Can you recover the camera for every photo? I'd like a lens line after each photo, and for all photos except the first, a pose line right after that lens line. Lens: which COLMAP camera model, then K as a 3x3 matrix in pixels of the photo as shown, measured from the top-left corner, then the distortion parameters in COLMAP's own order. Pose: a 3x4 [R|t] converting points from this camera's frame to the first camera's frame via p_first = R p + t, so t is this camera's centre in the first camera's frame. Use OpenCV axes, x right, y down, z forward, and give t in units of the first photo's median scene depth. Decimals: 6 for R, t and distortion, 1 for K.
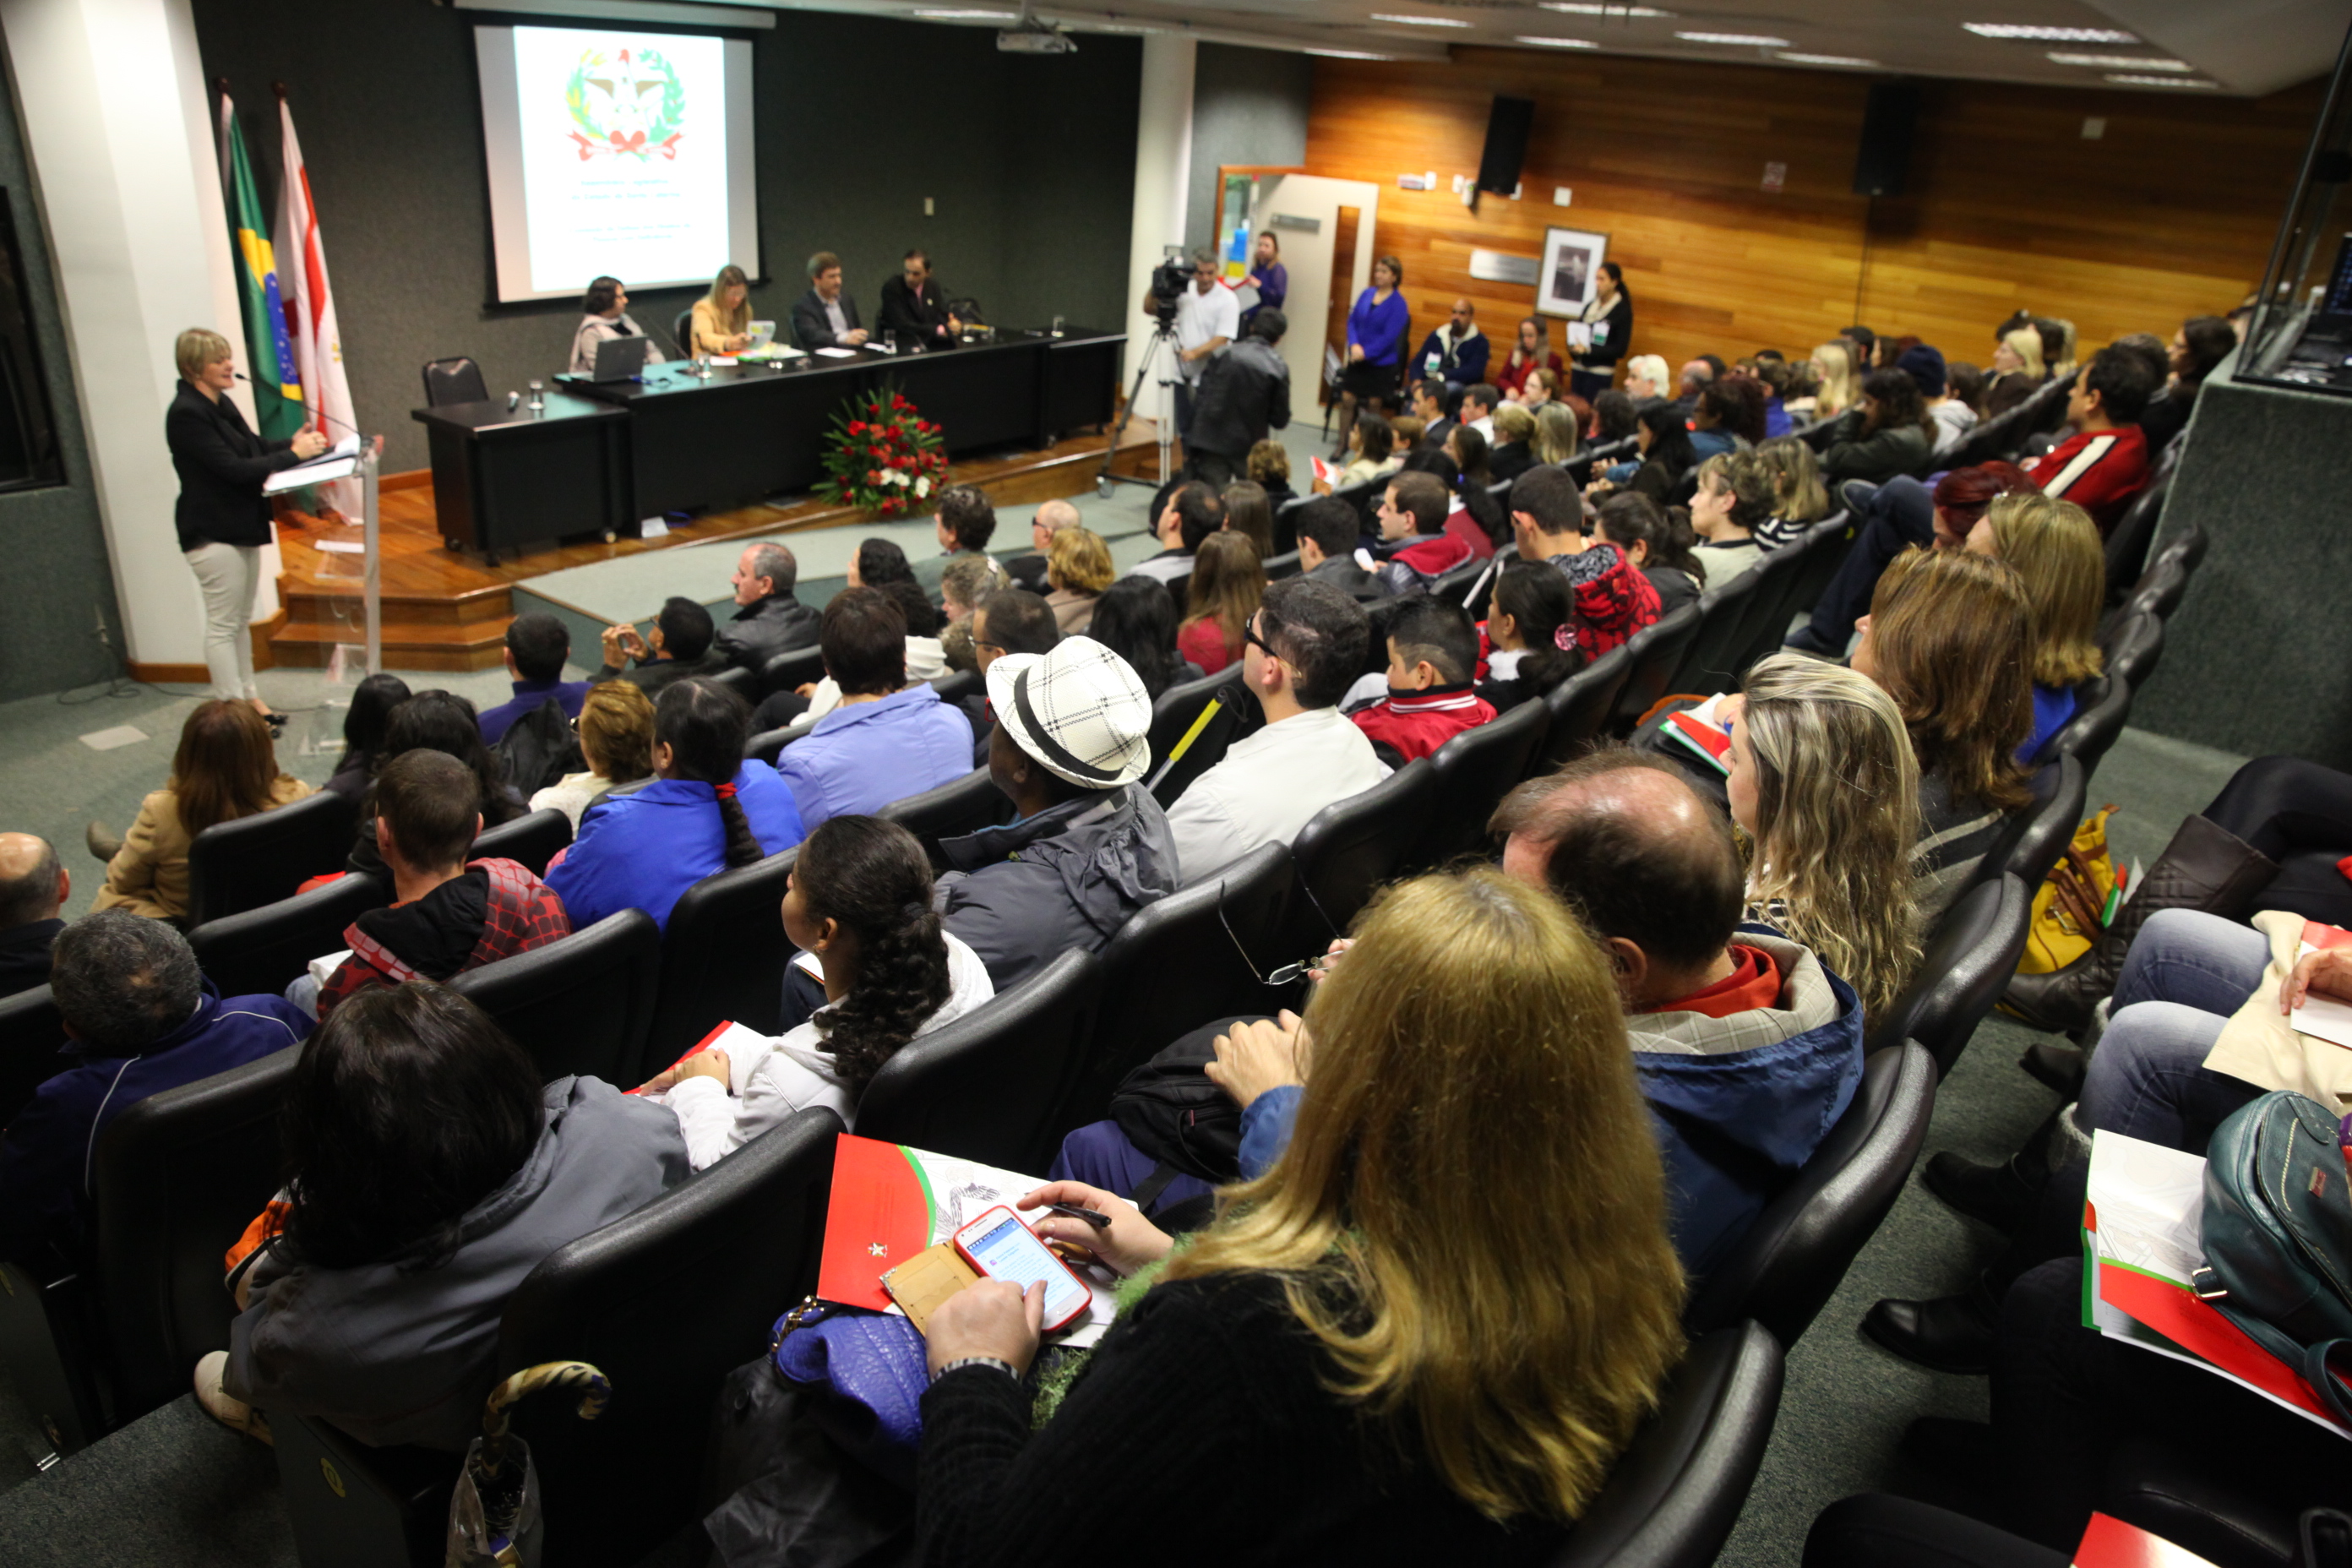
lens RADIAL K [[1536.3, 0, 1161.4], [0, 1536.3, 780.2], [0, 0, 1]] dist [-0.087200, 0.033133]
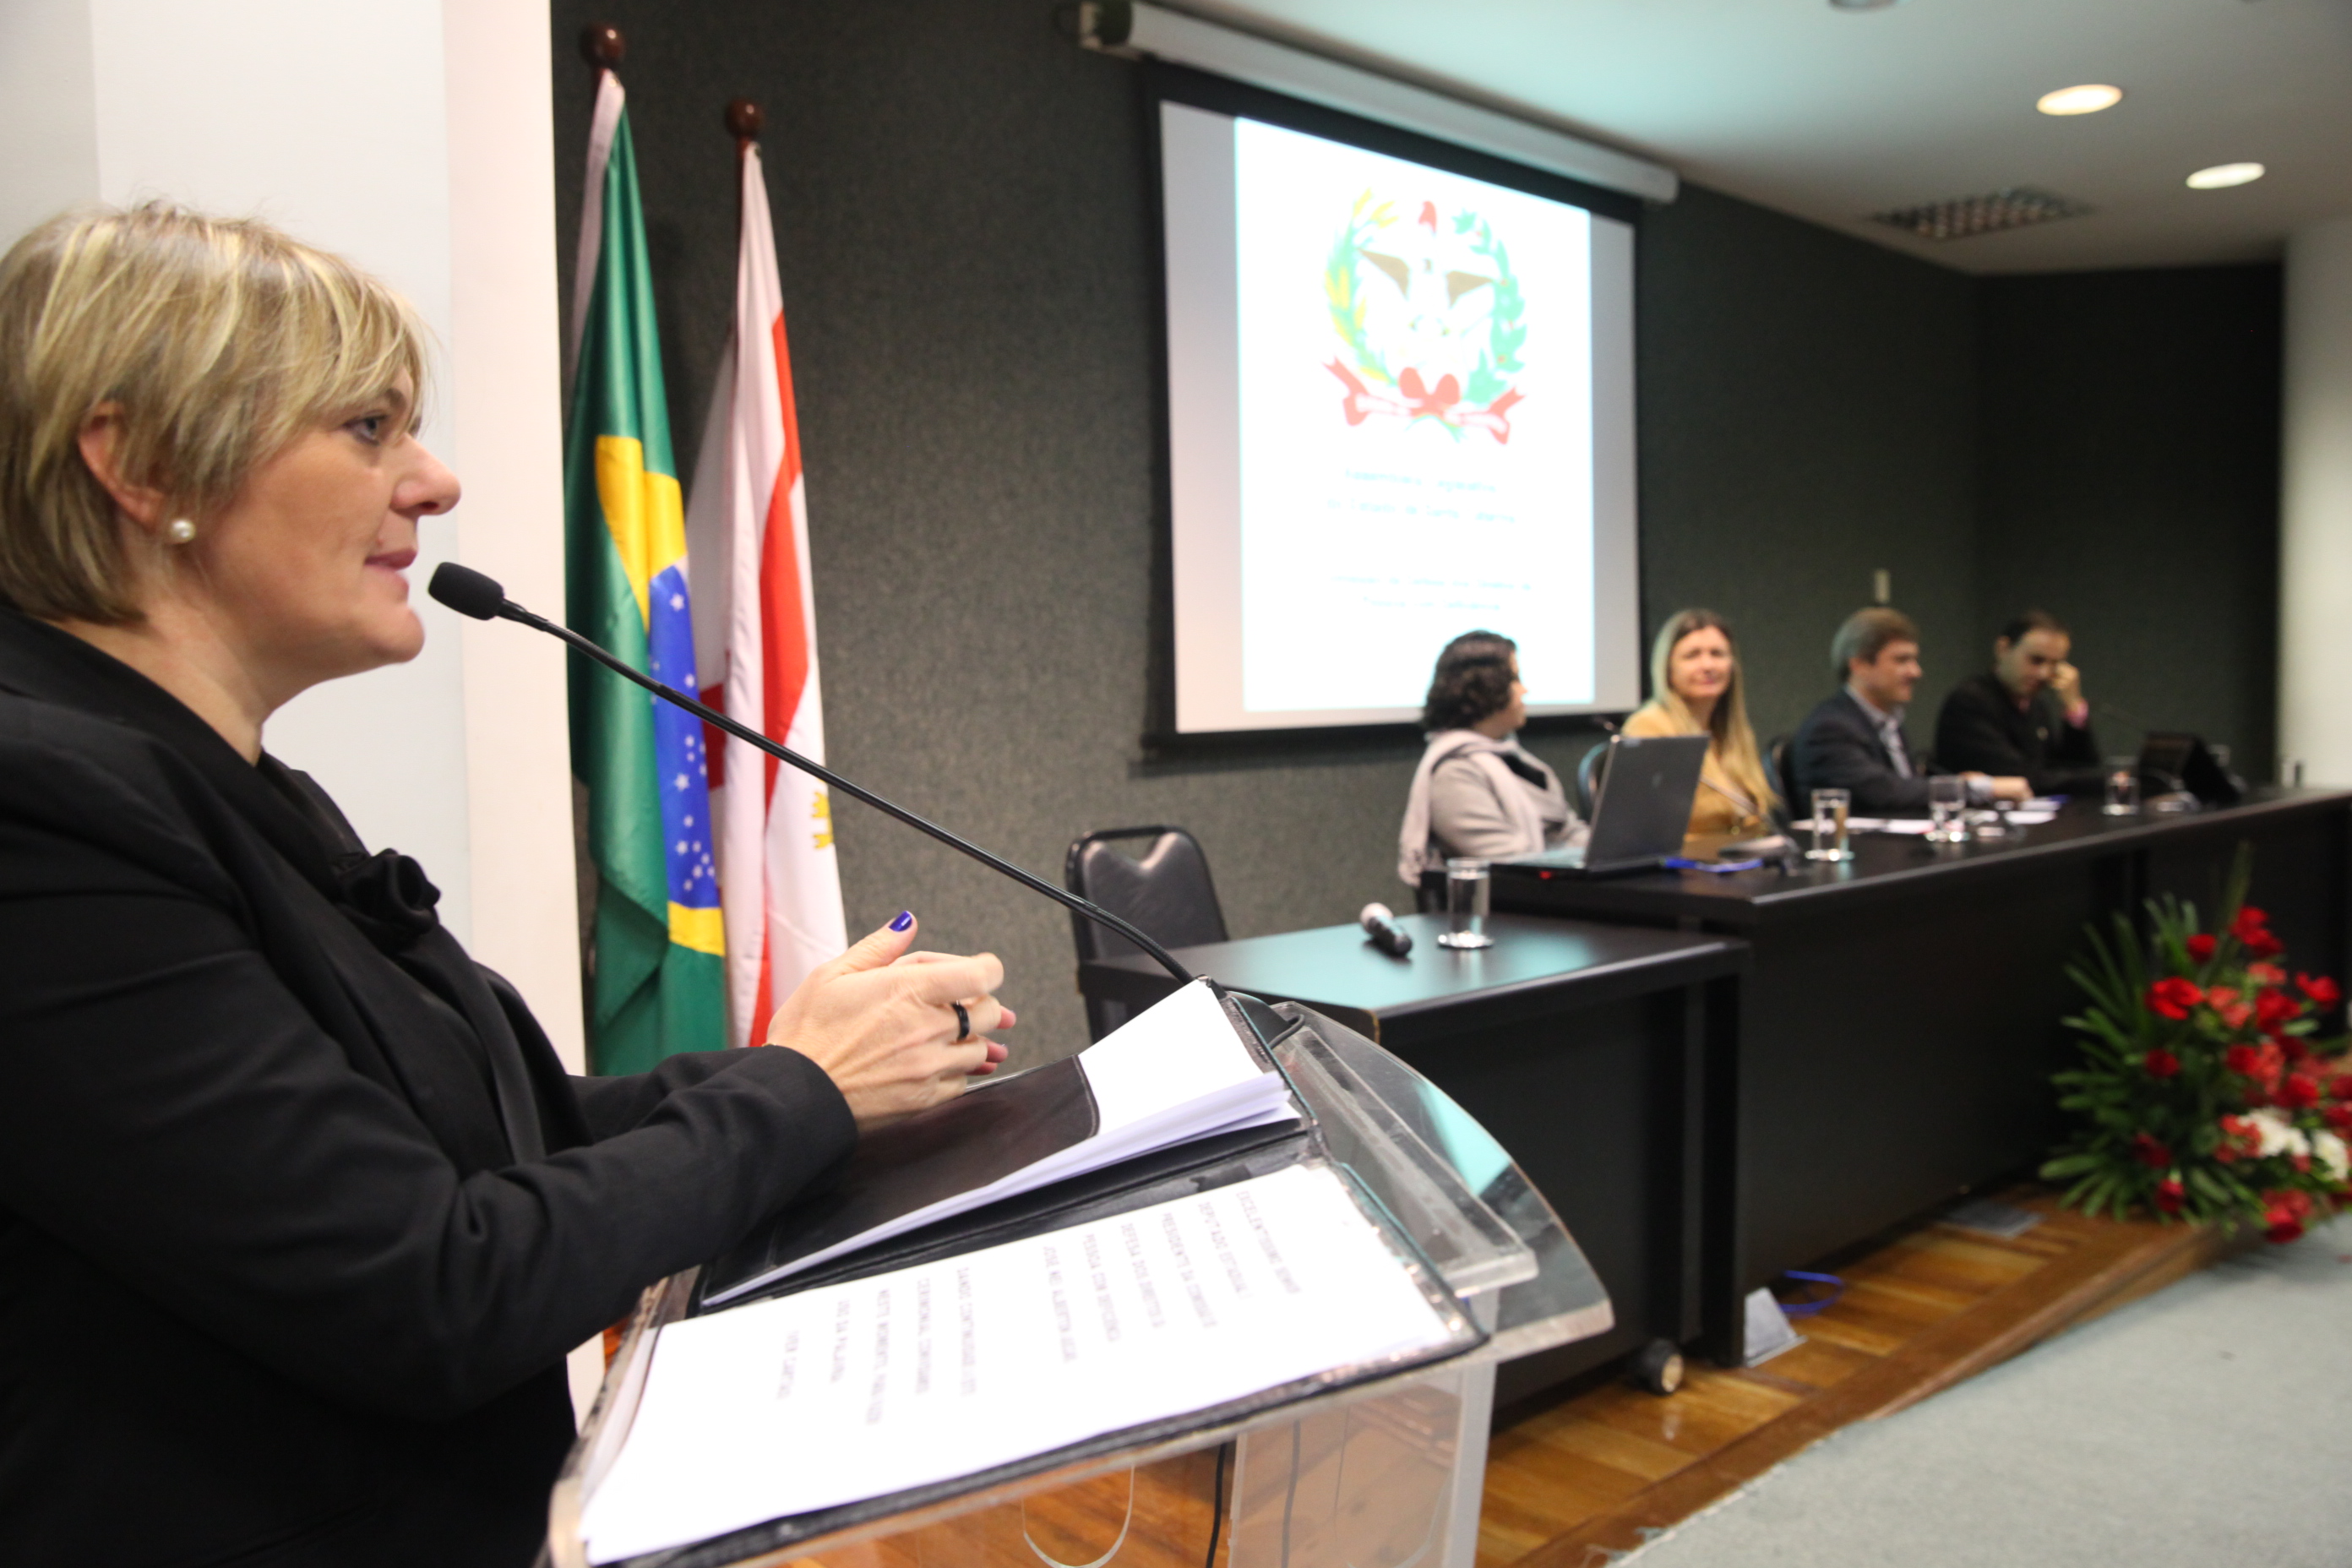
lens RADIAL K [[1794.3, 0, 1187.0], [0, 1794.3, 792.9], [0, 0, 1]] dist [-0.064451, 0.043636]
pose [[0.978444, -0.074129, -0.192747, -0.337878], [-0.001953, 0.929988, -0.367584, -0.122221], [0.206501, 0.360037, 0.909797, 0.552778]]
